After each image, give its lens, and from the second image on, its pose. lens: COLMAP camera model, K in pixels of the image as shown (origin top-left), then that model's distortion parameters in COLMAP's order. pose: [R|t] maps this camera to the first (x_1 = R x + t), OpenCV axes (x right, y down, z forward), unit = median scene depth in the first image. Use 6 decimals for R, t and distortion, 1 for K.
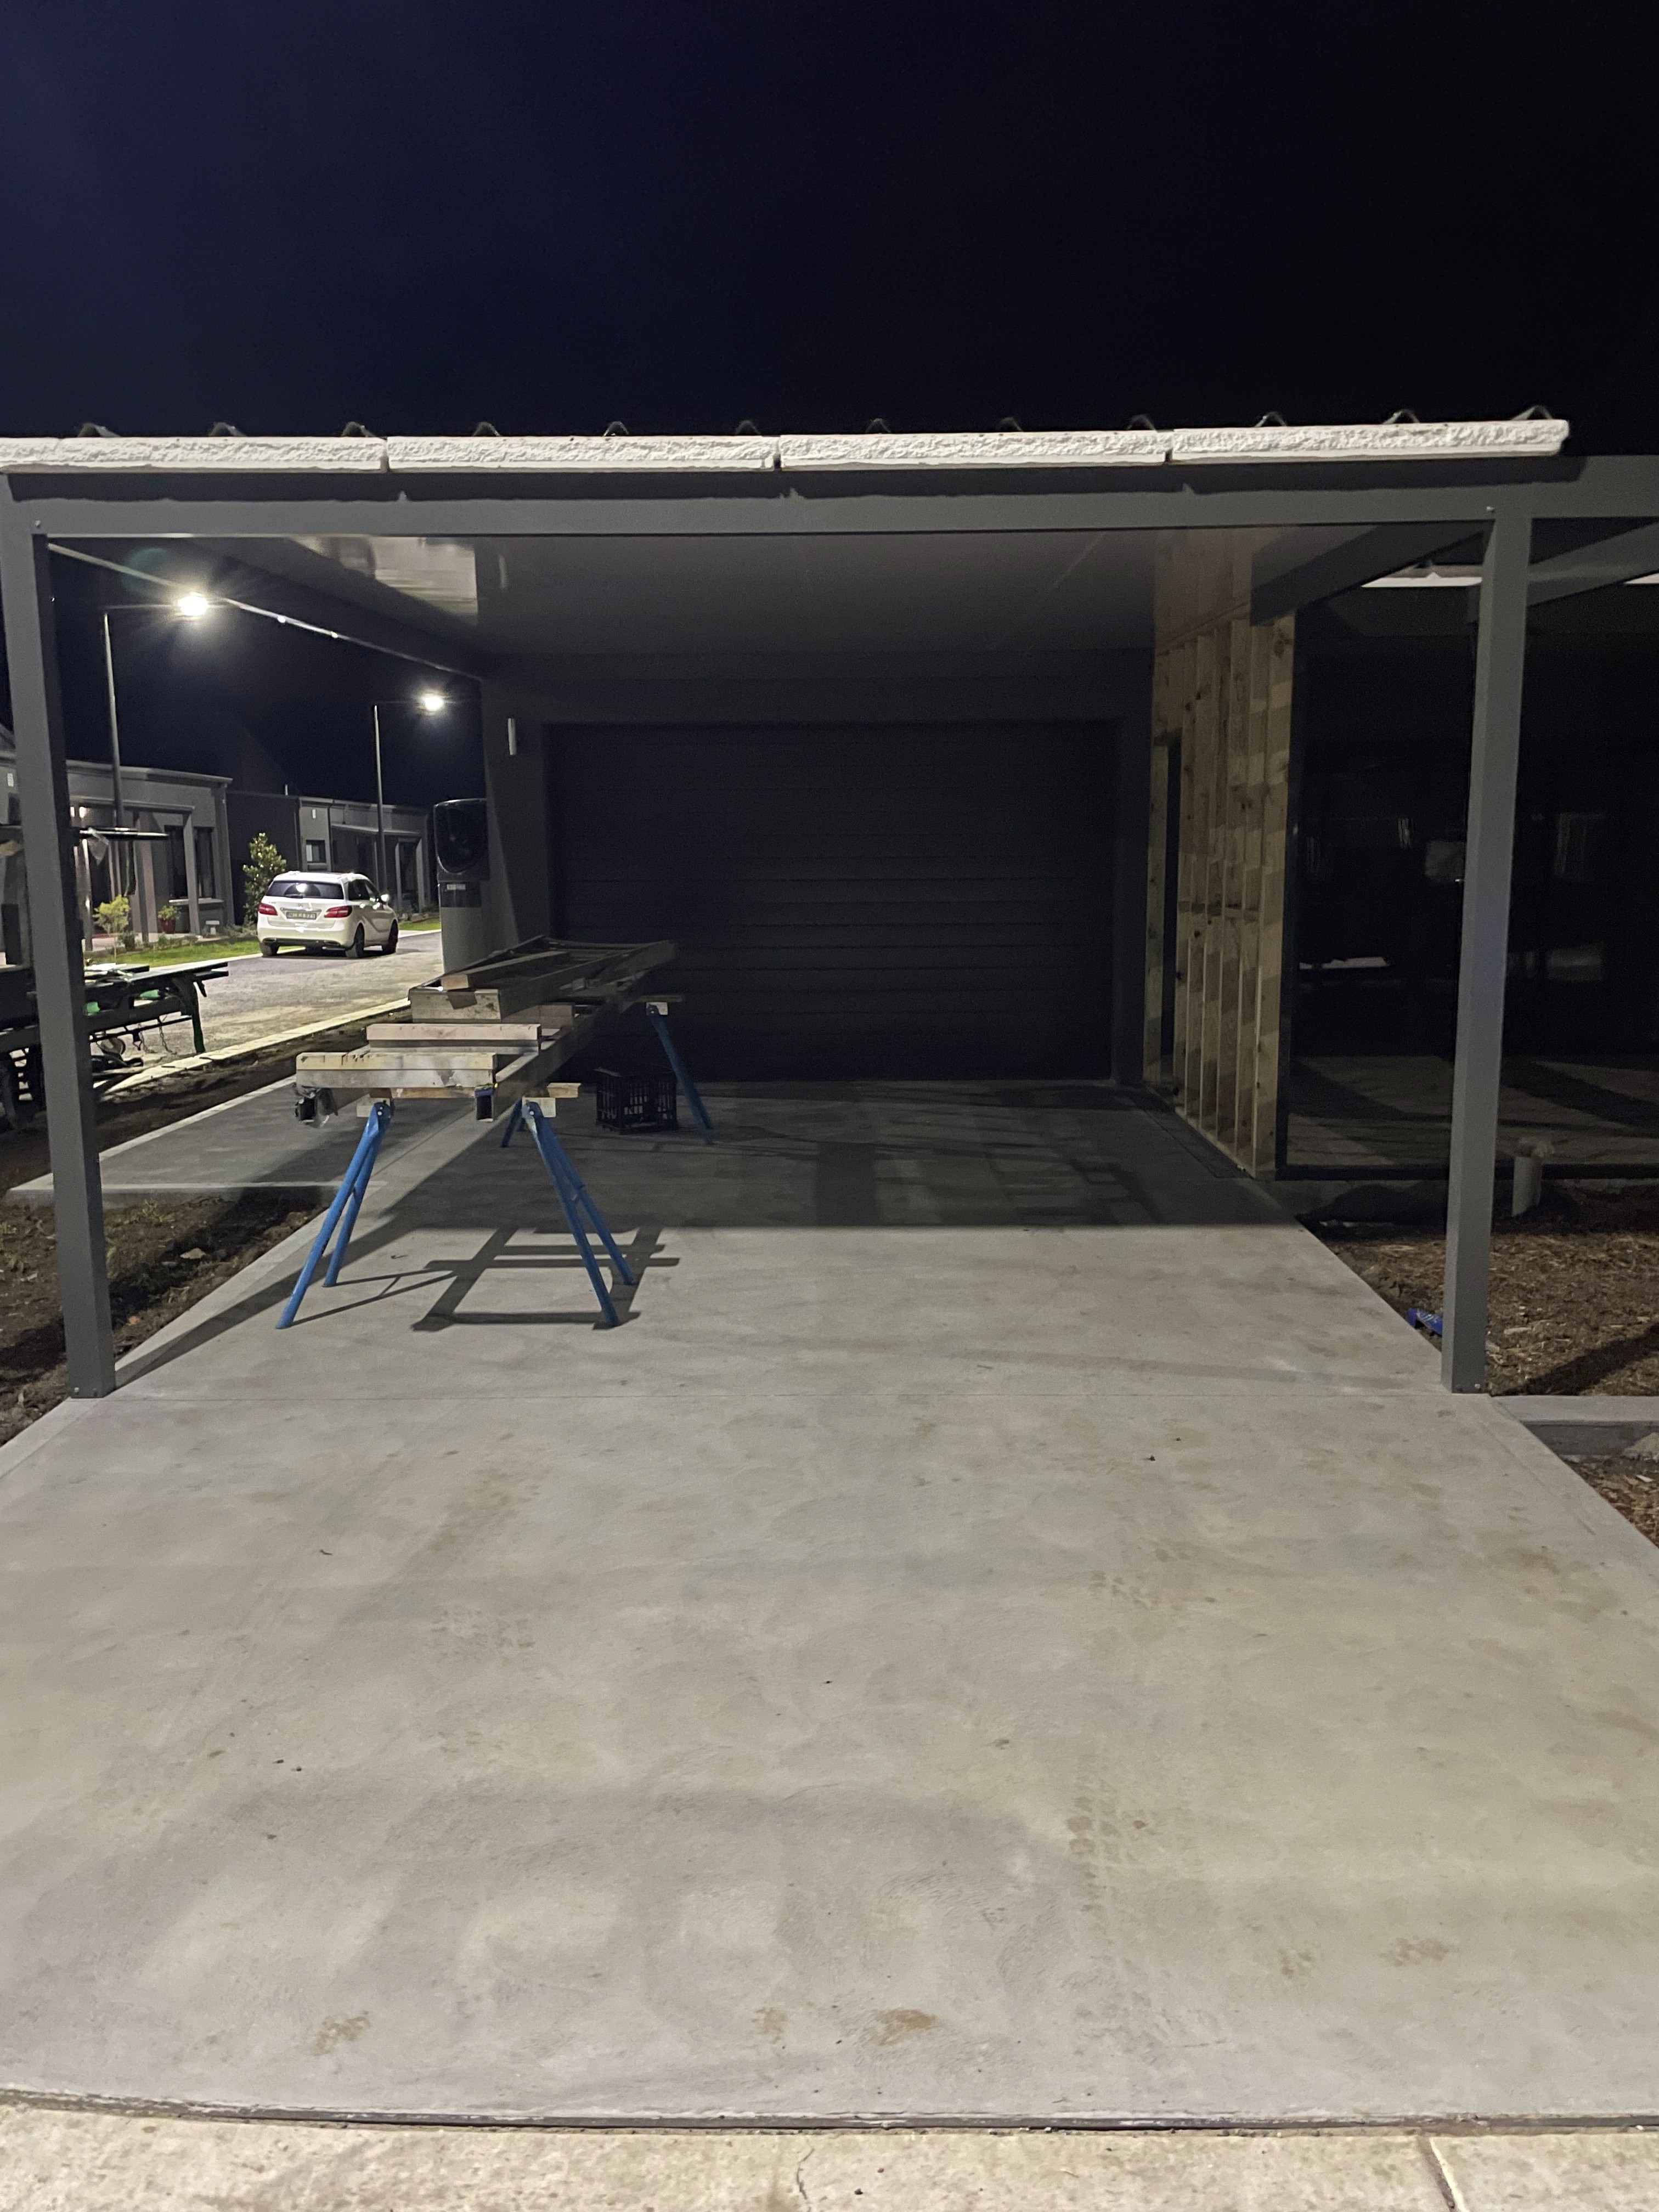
lens RADIAL K [[1691.1, 0, 828.3], [0, 1691.1, 1117.5], [0, 0, 1]] dist [0.090553, -0.122226]
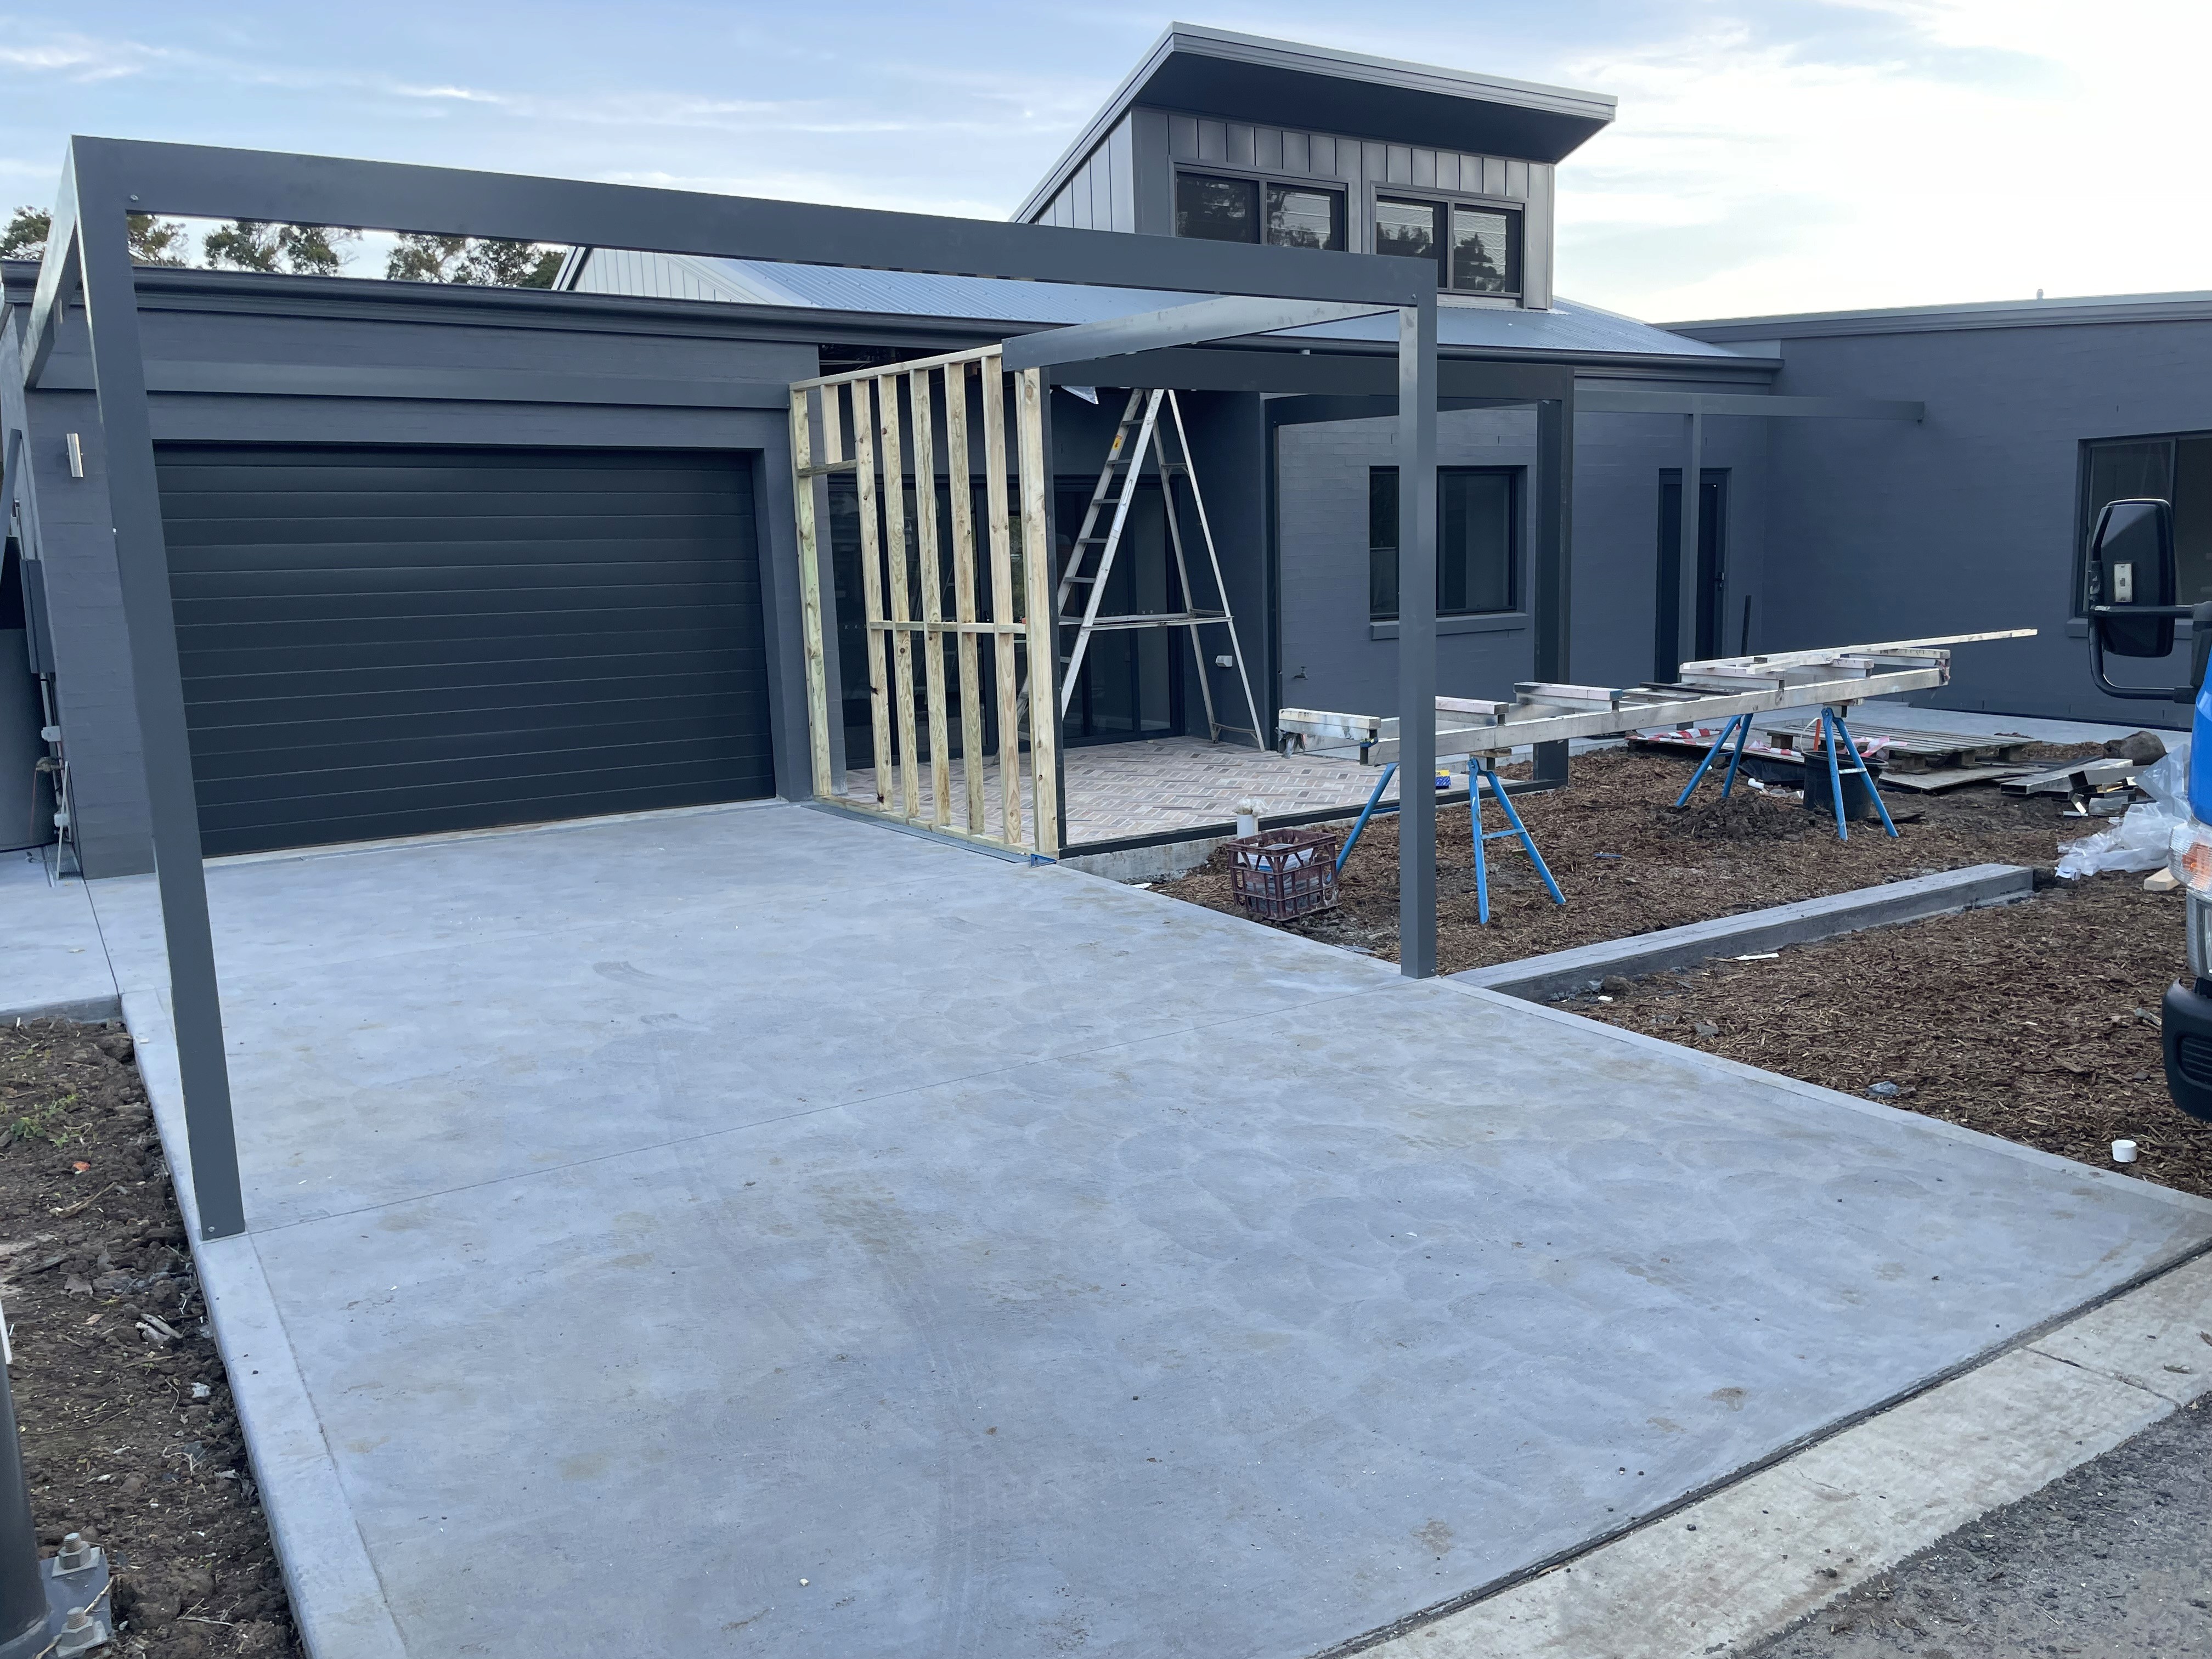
lens RADIAL K [[1691.1, 0, 1121.6], [0, 1691.1, 813.3], [0, 0, 1]] dist [0.090553, -0.122226]
pose [[0.829767, -0.098717, 0.549311, -0.612141], [0.110856, 0.993774, 0.011138, -0.003317], [-0.546990, 0.051652, 0.835544, 0.053970]]
